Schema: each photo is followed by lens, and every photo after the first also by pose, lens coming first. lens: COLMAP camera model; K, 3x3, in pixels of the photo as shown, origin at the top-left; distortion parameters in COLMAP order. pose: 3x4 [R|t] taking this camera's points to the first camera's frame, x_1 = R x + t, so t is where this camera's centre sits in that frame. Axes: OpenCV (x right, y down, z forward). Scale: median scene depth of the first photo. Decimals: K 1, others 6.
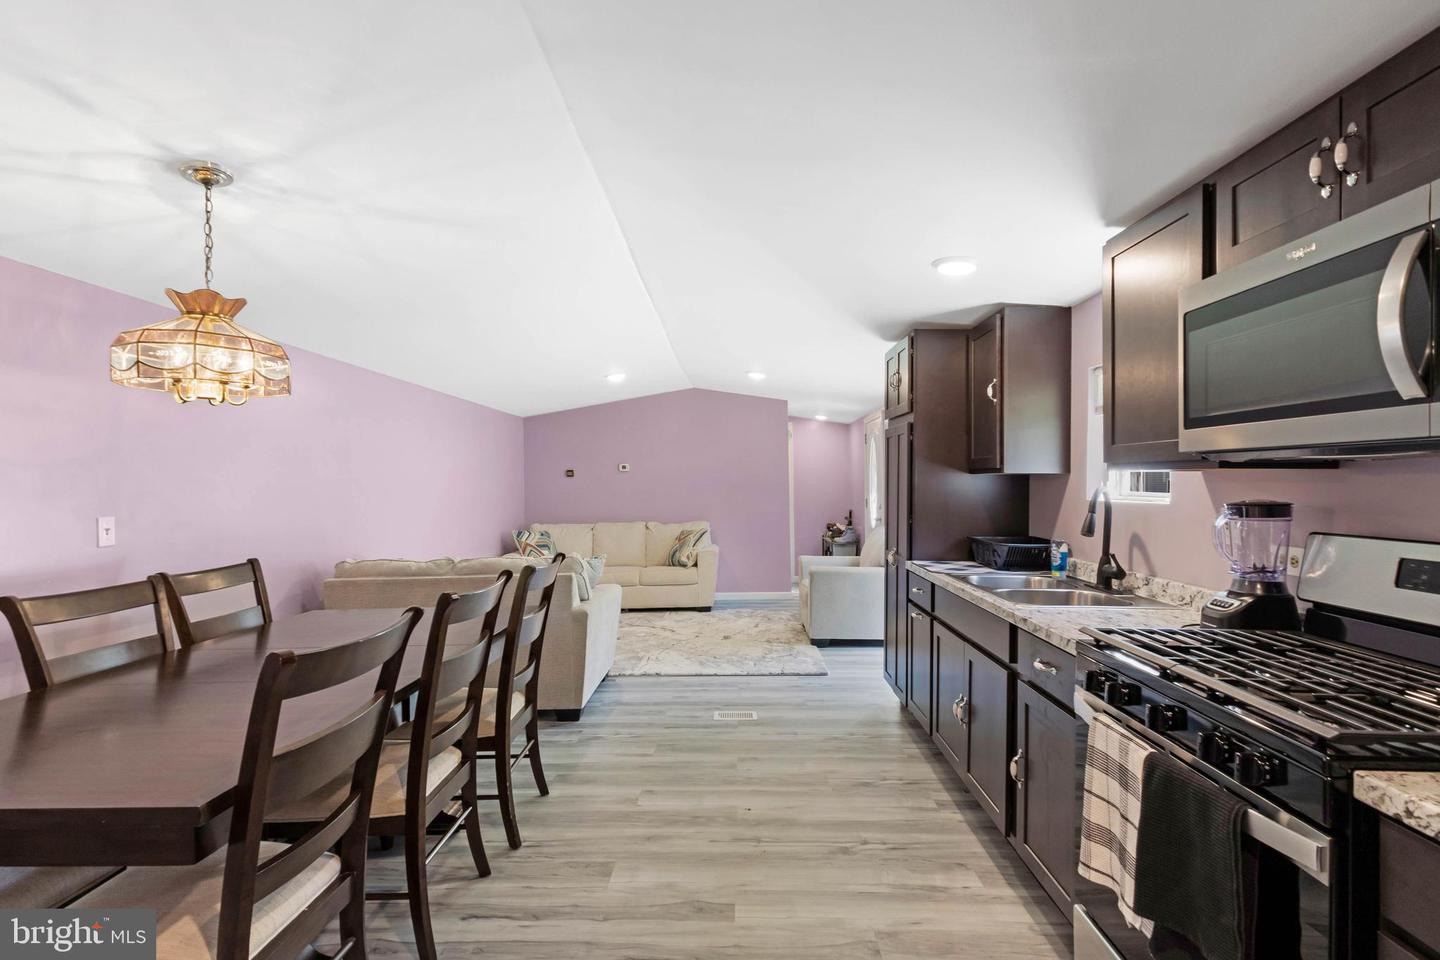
lens RADIAL K [[686.9, 0, 725.2], [0, 686.9, 477.4], [0, 0, 1]] dist [0.000655, 0.000430]
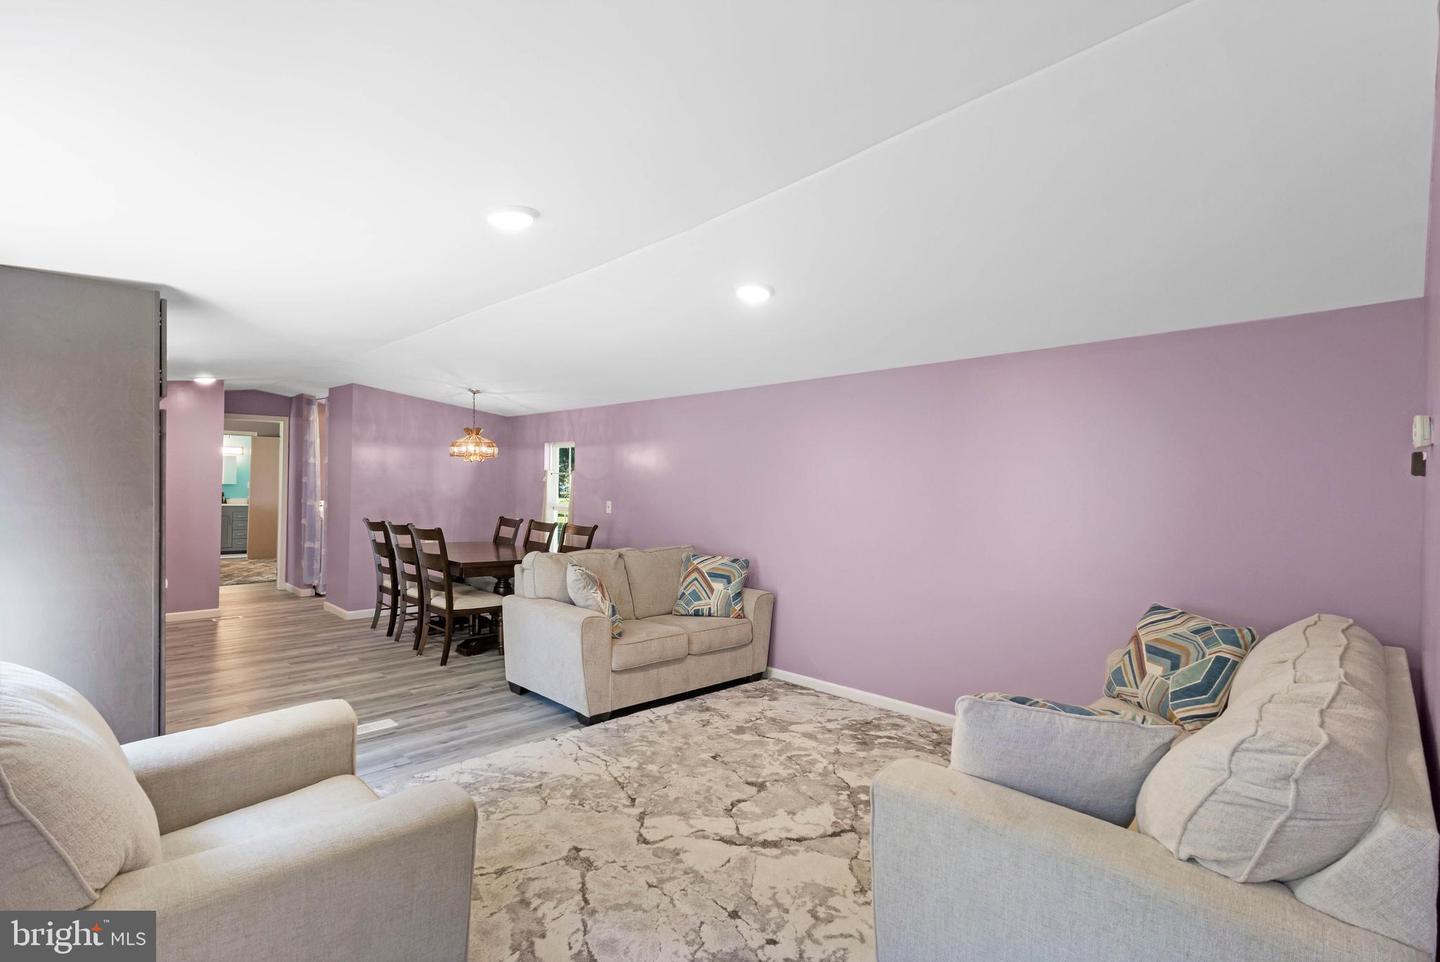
lens RADIAL K [[686.9, 0, 725.2], [0, 686.9, 478.4], [0, 0, 1]] dist [0.000655, 0.000430]
pose [[-0.699865, -0.003553, -0.714266, 0.198882], [0.006230, 0.999919, -0.011077, 0.002682], [0.714248, -0.012202, -0.699786, 1.117840]]
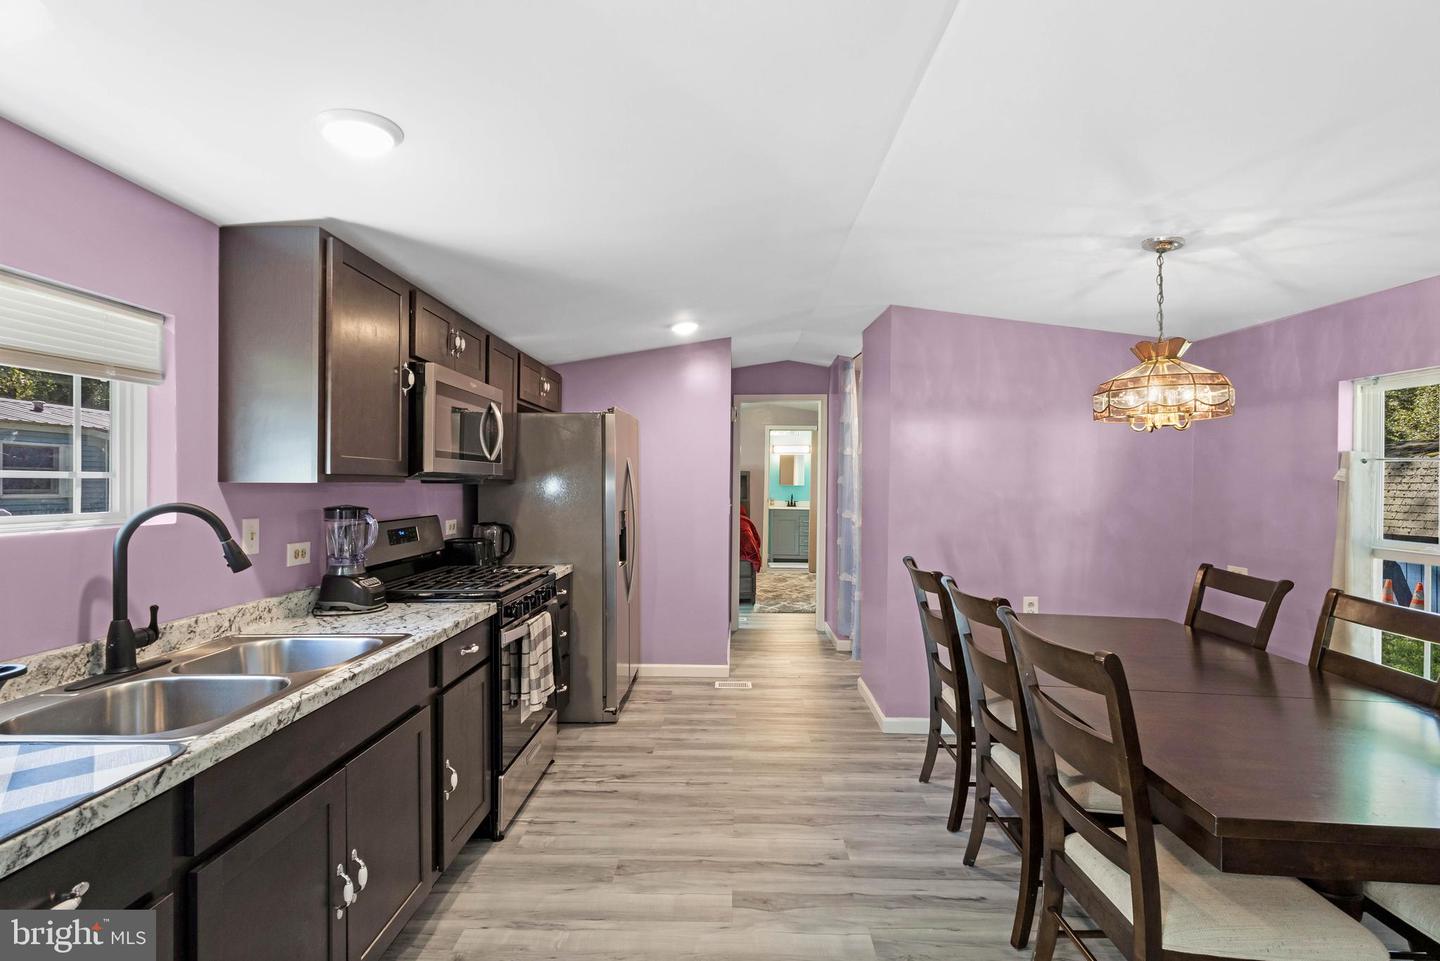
lens RADIAL K [[686.9, 0, 725.2], [0, 686.9, 477.9], [0, 0, 1]] dist [0.000655, 0.000430]
pose [[-0.999971, -0.001815, -0.007389, 0.009744], [-0.001666, 0.999798, -0.020005, 0.000913], [0.007424, -0.019992, -0.999773, 0.601304]]
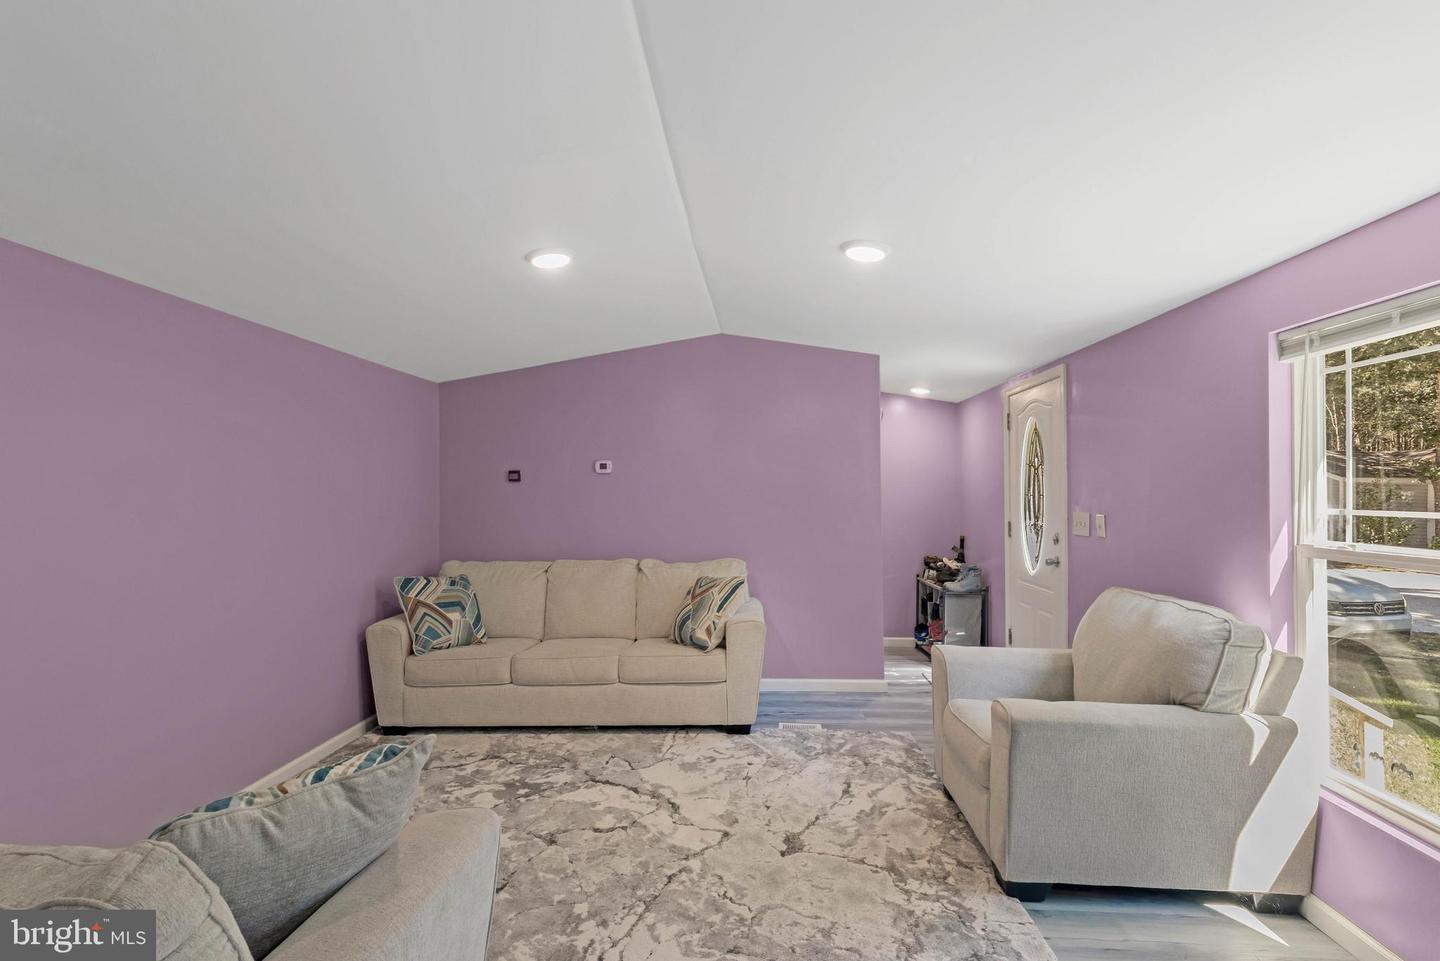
lens RADIAL K [[686.9, 0, 725.2], [0, 686.9, 477.9], [0, 0, 1]] dist [0.000655, 0.000430]
pose [[0.999300, 0.006751, -0.036791, -0.021681], [-0.007089, 0.999934, -0.009061, 0.000008], [0.036728, 0.009315, 0.999282, 0.450296]]
